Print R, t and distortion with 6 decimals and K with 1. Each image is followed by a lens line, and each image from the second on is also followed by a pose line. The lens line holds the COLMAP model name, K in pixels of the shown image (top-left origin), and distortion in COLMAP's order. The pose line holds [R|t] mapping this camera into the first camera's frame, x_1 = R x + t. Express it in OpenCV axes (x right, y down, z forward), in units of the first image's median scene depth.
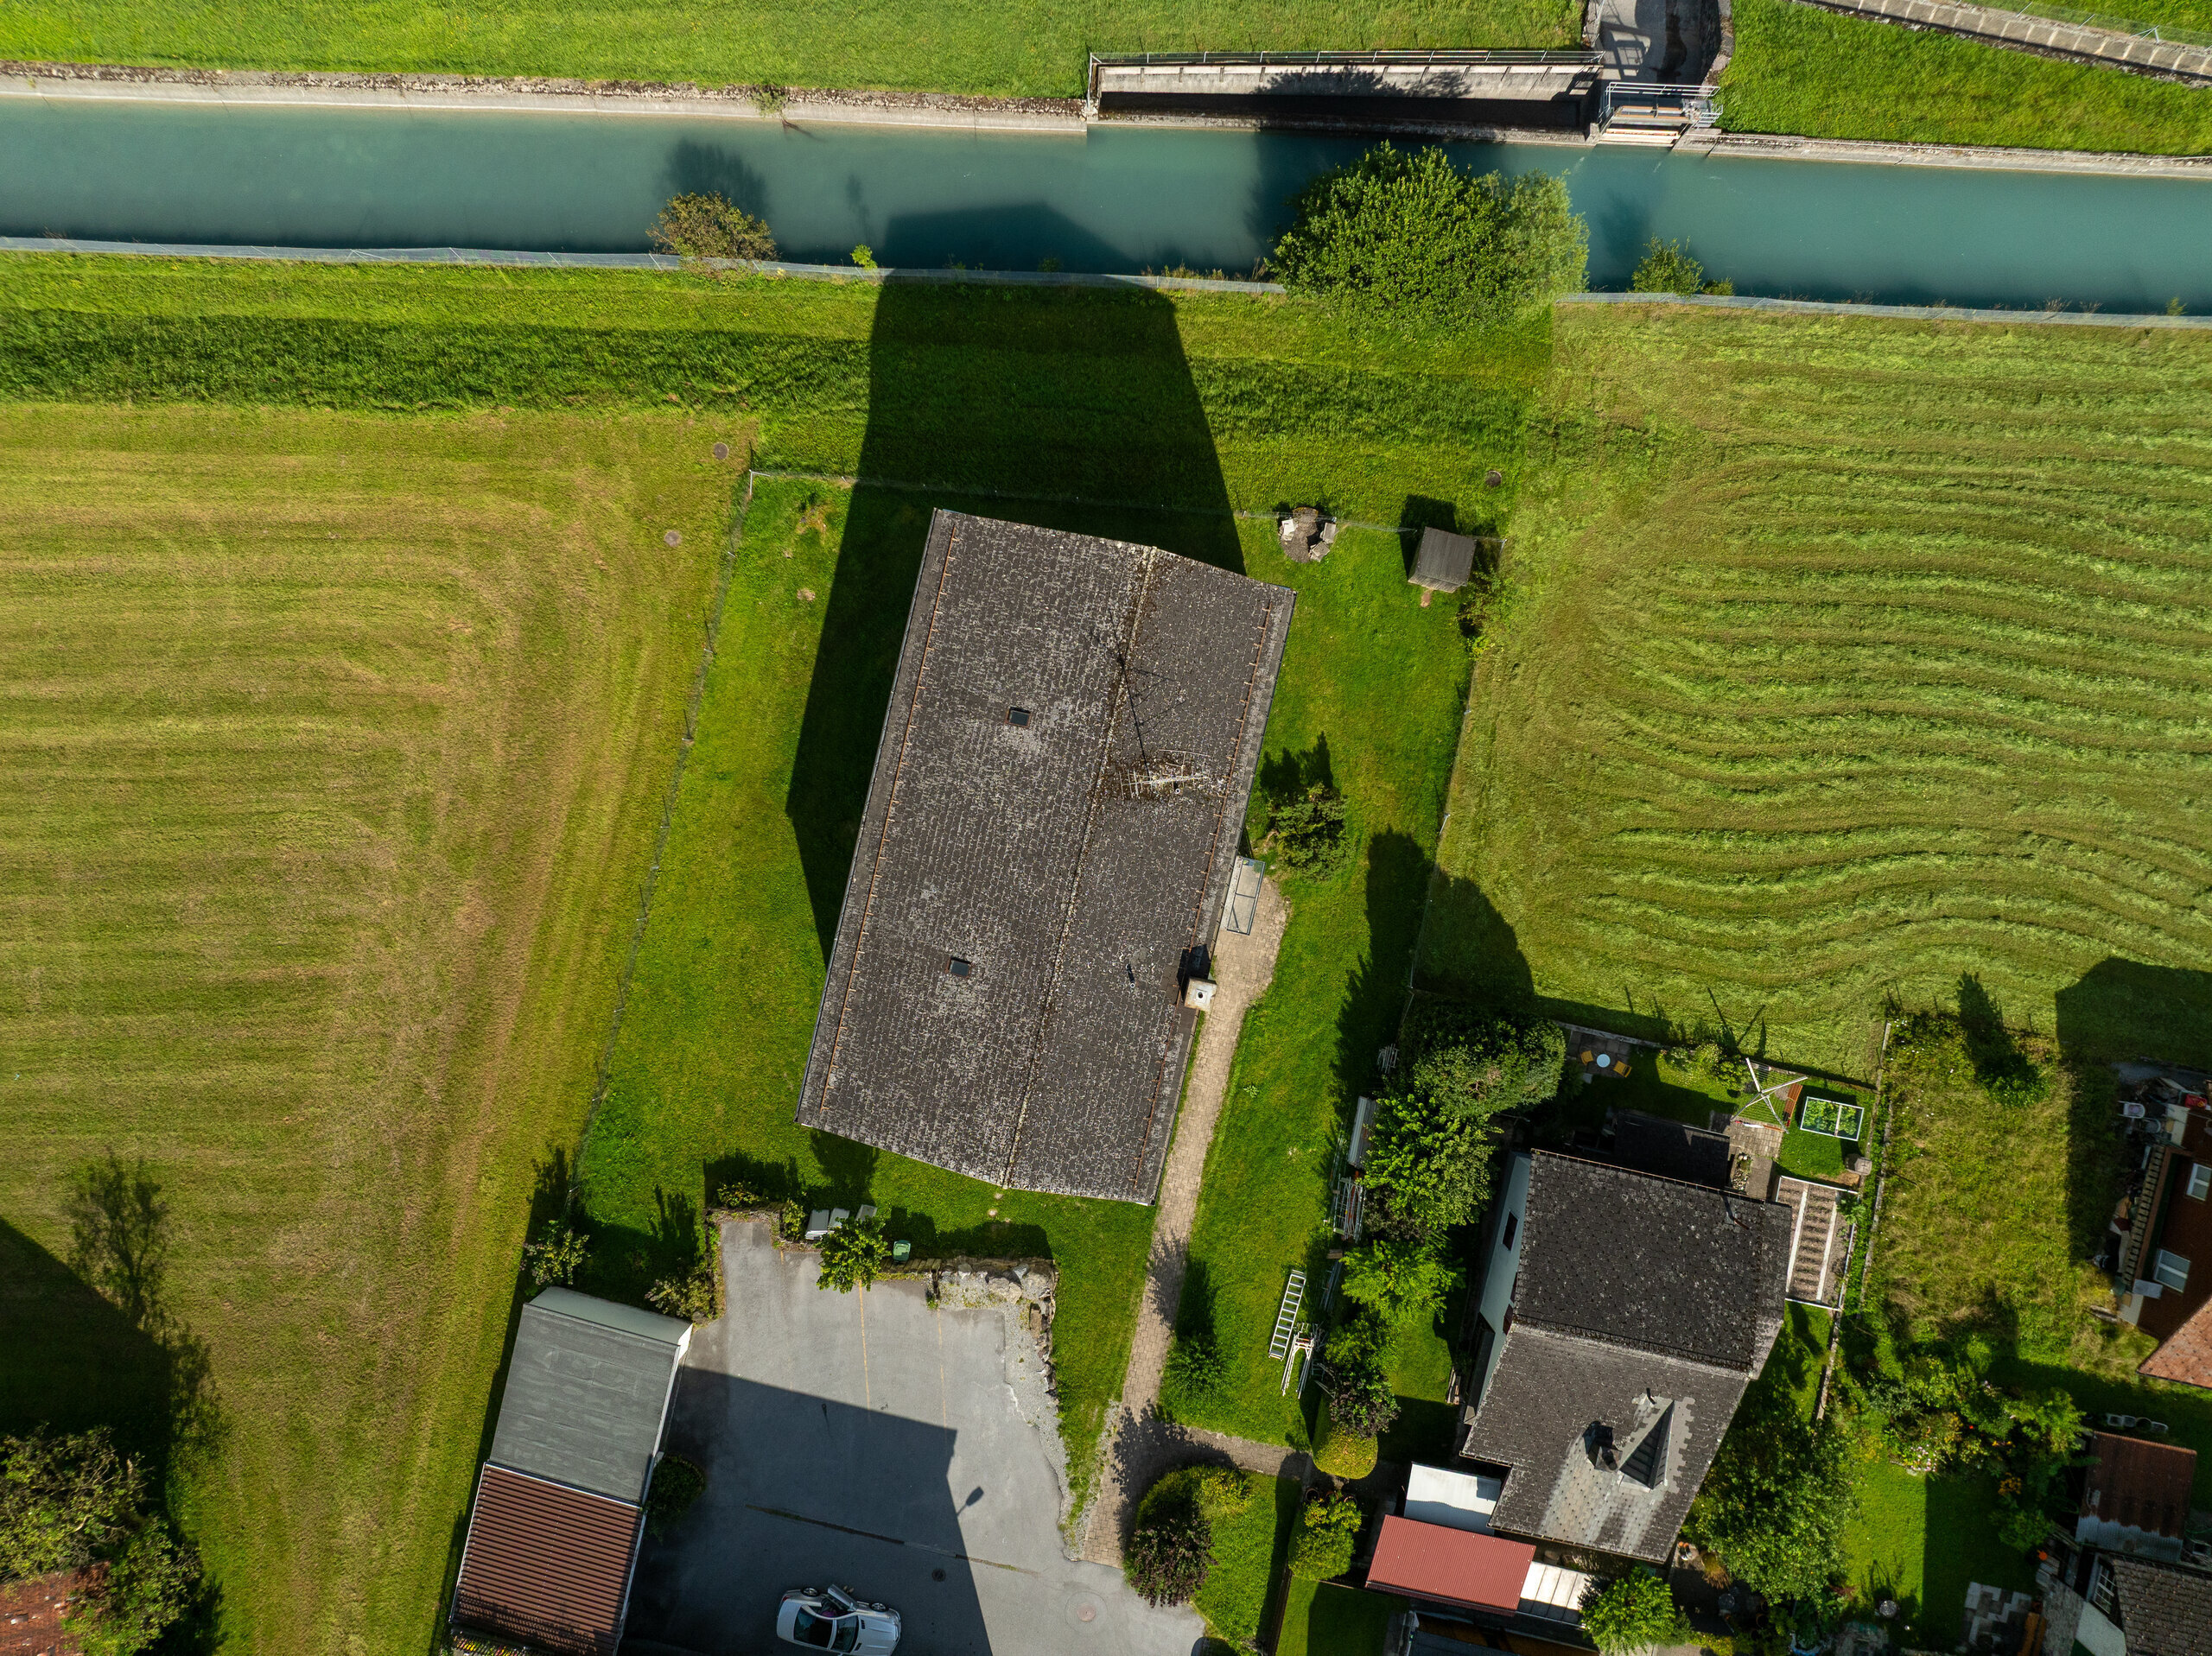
lens RADIAL K [[1532.6, 0, 1107.6], [0, 1532.6, 822.4], [0, 0, 1]] dist [-0.067407, 0.040560]
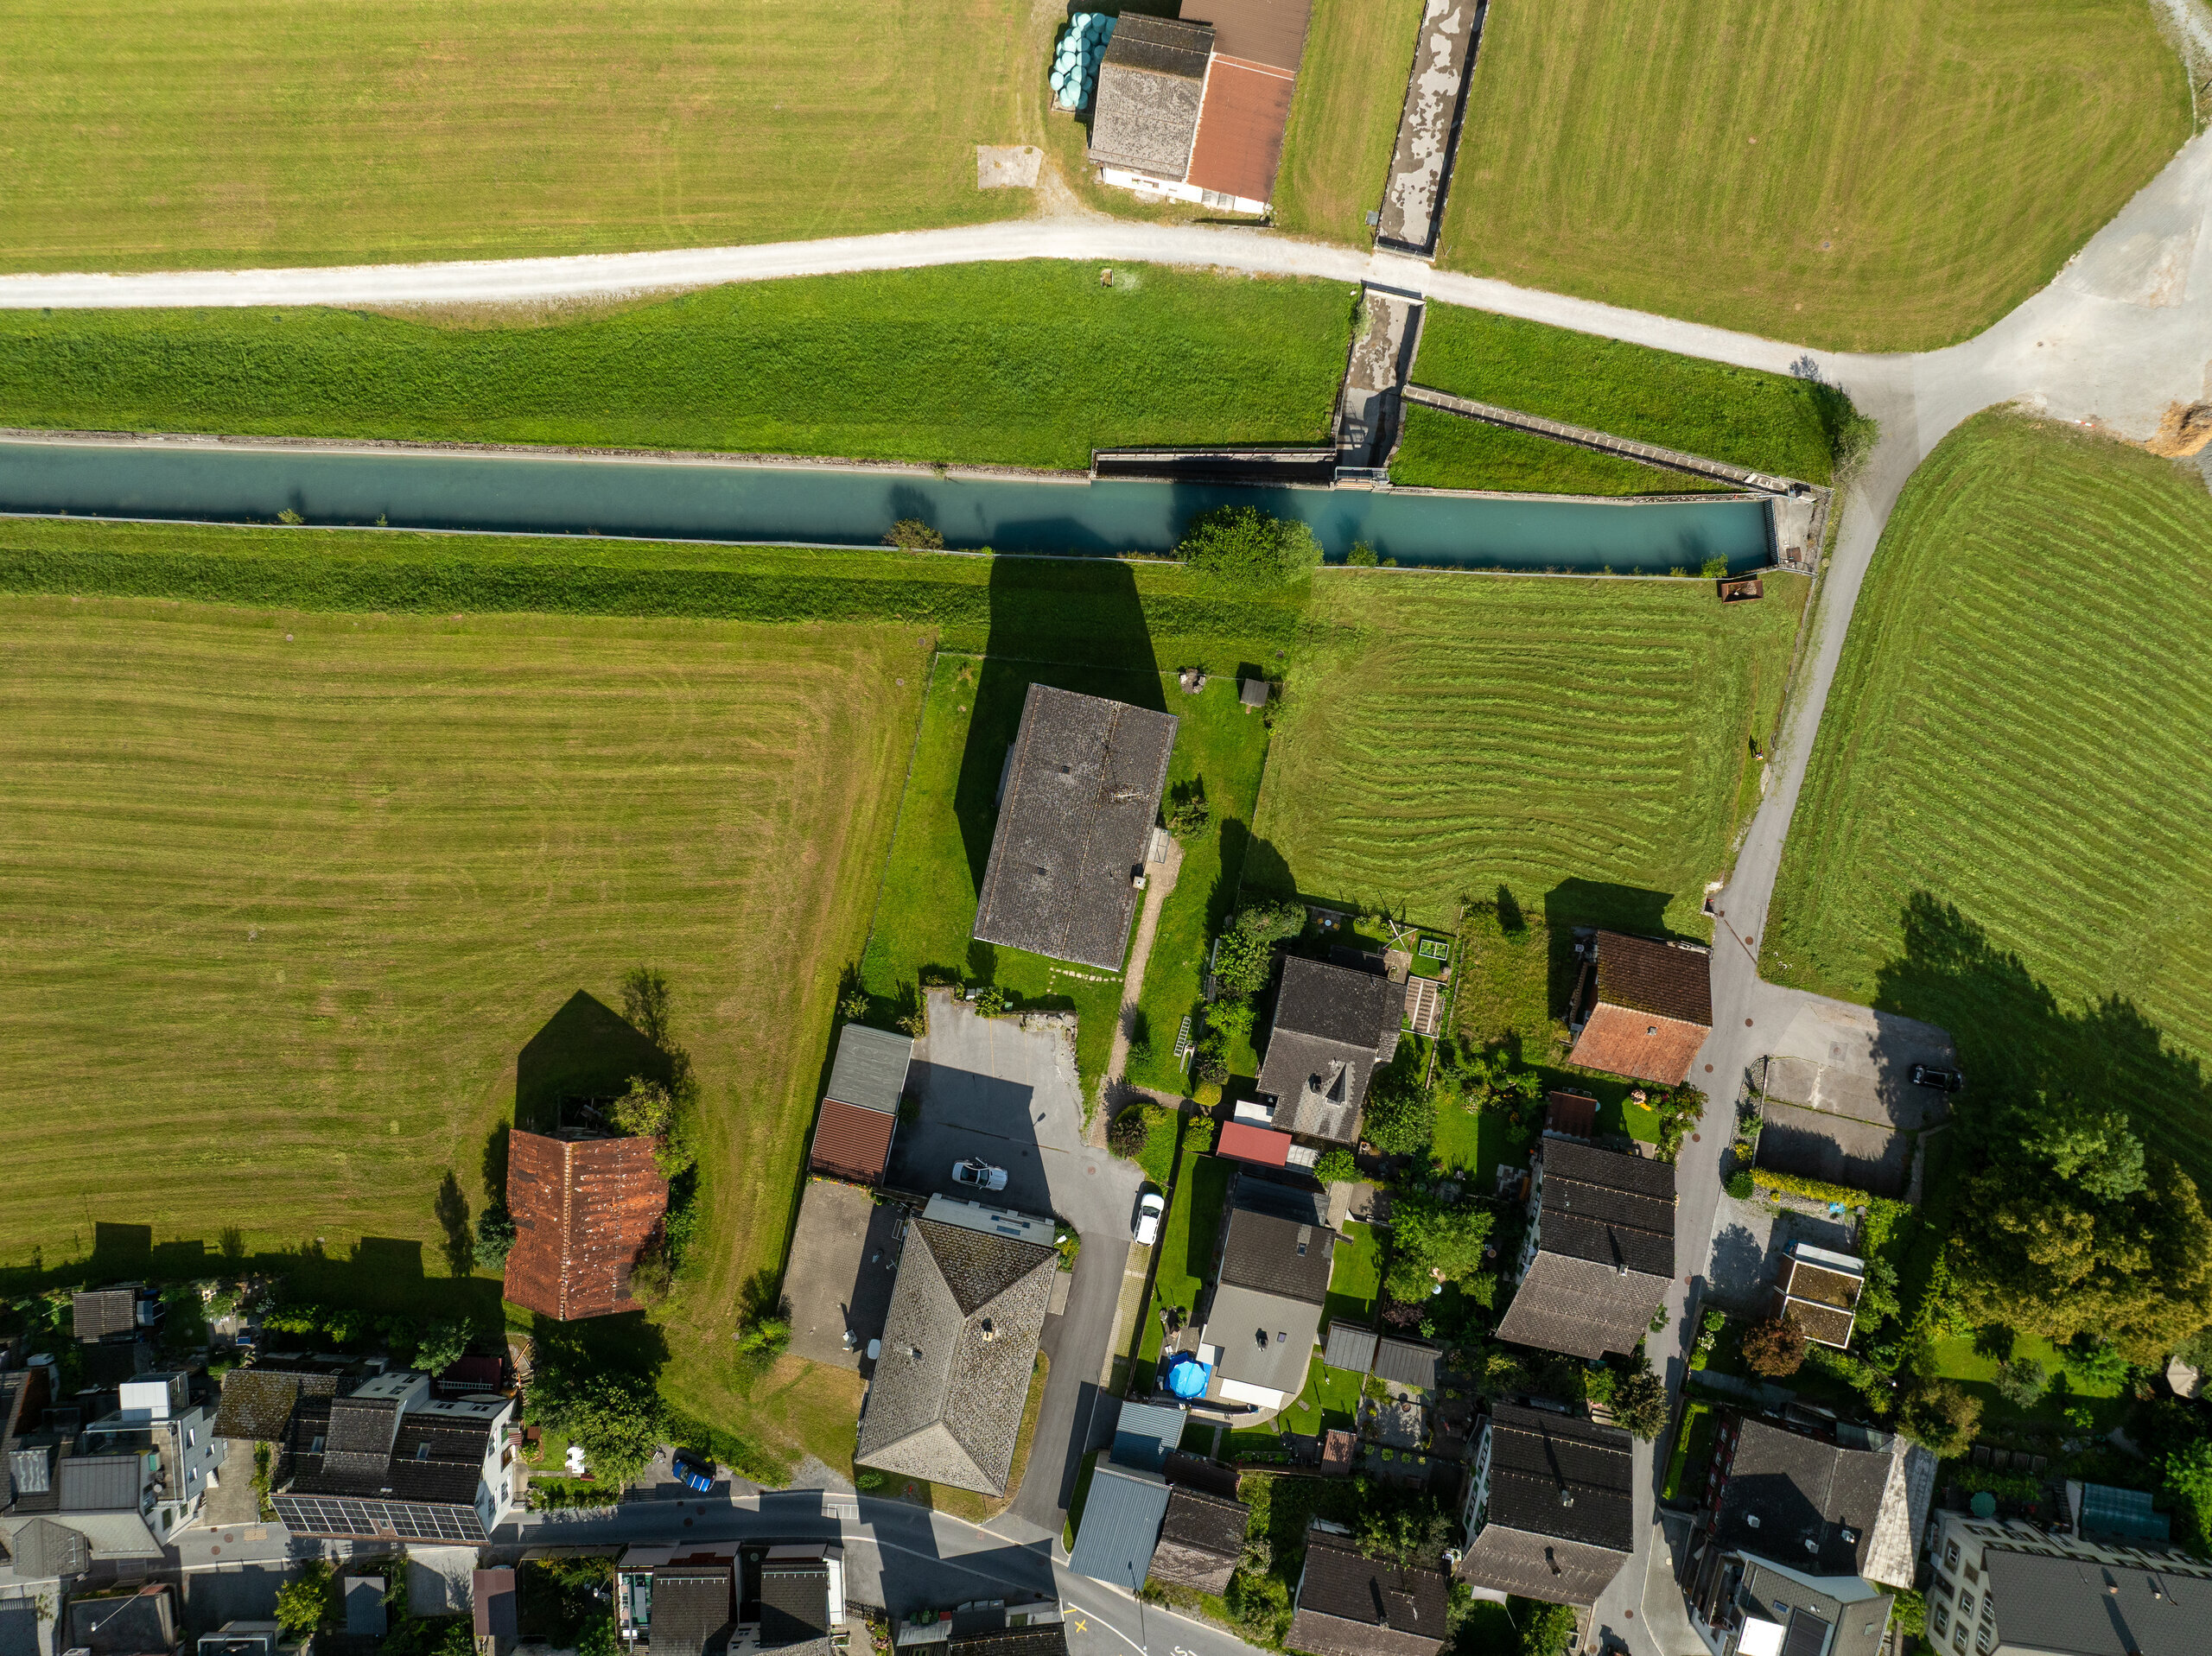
lens RADIAL K [[1532.6, 0, 1110.1], [0, 1532.6, 833.8], [0, 0, 1]] dist [-0.067407, 0.040560]
pose [[0.999961, -0.000044, 0.008783, -0.006267], [-0.000001, 0.999987, 0.005127, 0.017582], [-0.008783, -0.005127, 0.999948, -1.189157]]
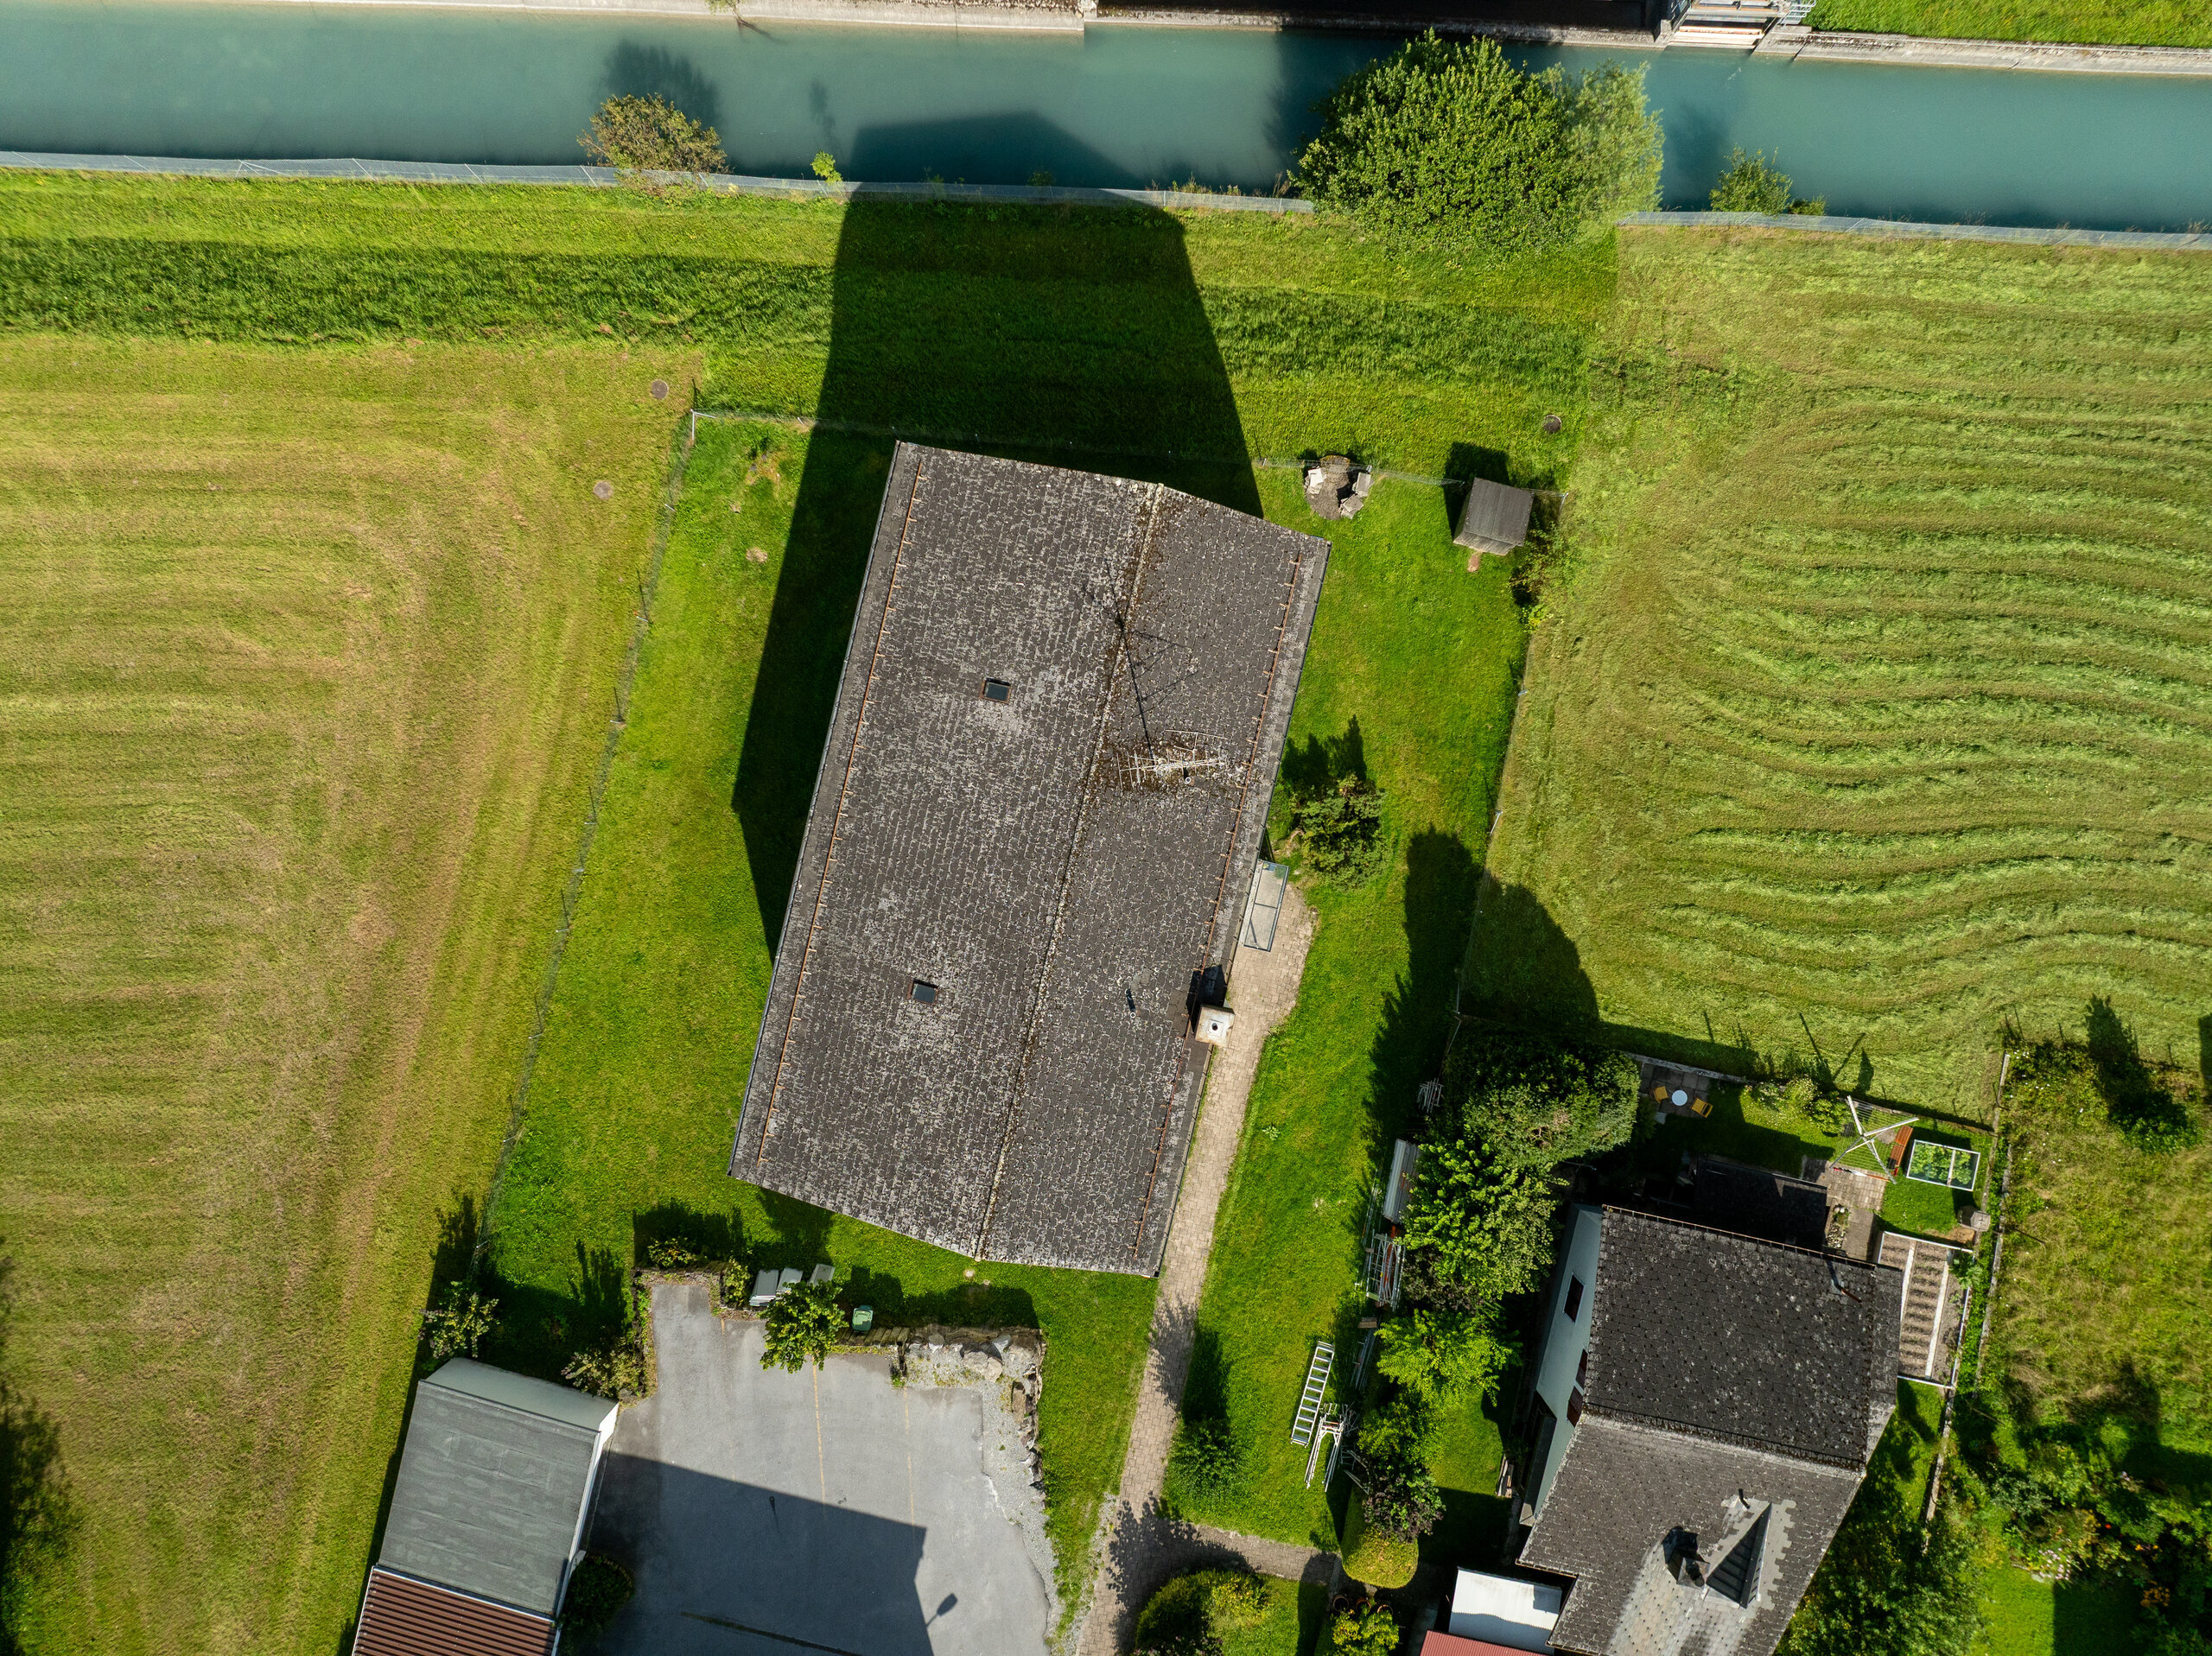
lens RADIAL K [[1532.6, 0, 1108.1], [0, 1532.6, 821.5], [0, 0, 1]] dist [-0.067407, 0.040560]
pose [[0.999994, 0.002977, -0.001729, 0.003299], [-0.002982, 0.999992, -0.002608, 0.003315], [0.001721, 0.002613, 0.999995, 0.138586]]
